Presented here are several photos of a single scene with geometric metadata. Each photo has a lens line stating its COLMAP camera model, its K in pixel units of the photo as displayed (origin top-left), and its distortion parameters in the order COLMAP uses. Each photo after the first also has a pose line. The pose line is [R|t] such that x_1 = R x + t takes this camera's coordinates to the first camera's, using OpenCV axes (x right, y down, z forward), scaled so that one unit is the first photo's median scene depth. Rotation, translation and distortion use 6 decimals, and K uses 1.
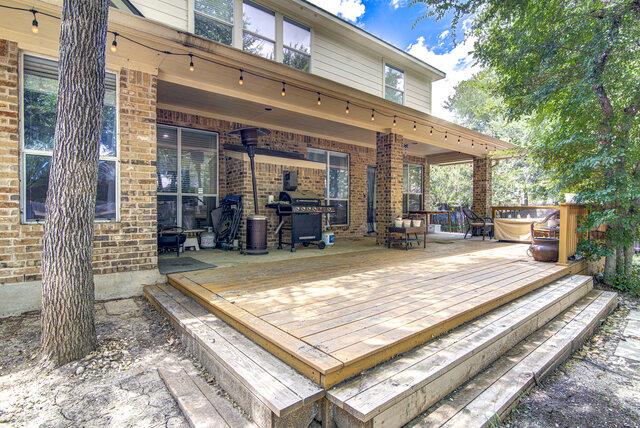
lens RADIAL K [[315.8, 0, 320.0], [0, 315.8, 214.0], [0, 0, 1]] dist [0.000009, -0.000018]
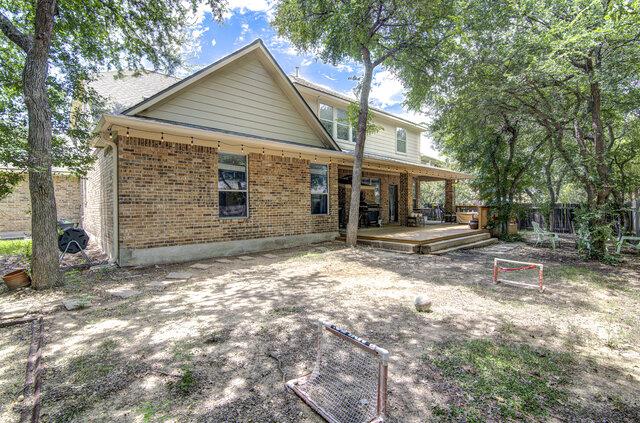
lens RADIAL K [[295.3, 0, 320.0], [0, 295.3, 211.5], [0, 0, 1]] dist [-0.004315, -0.000225]
pose [[0.998593, -0.013317, 0.051326, -0.329526], [0.013221, 0.999910, 0.002209, -0.005602], [-0.051351, -0.001528, 0.998679, -0.671100]]
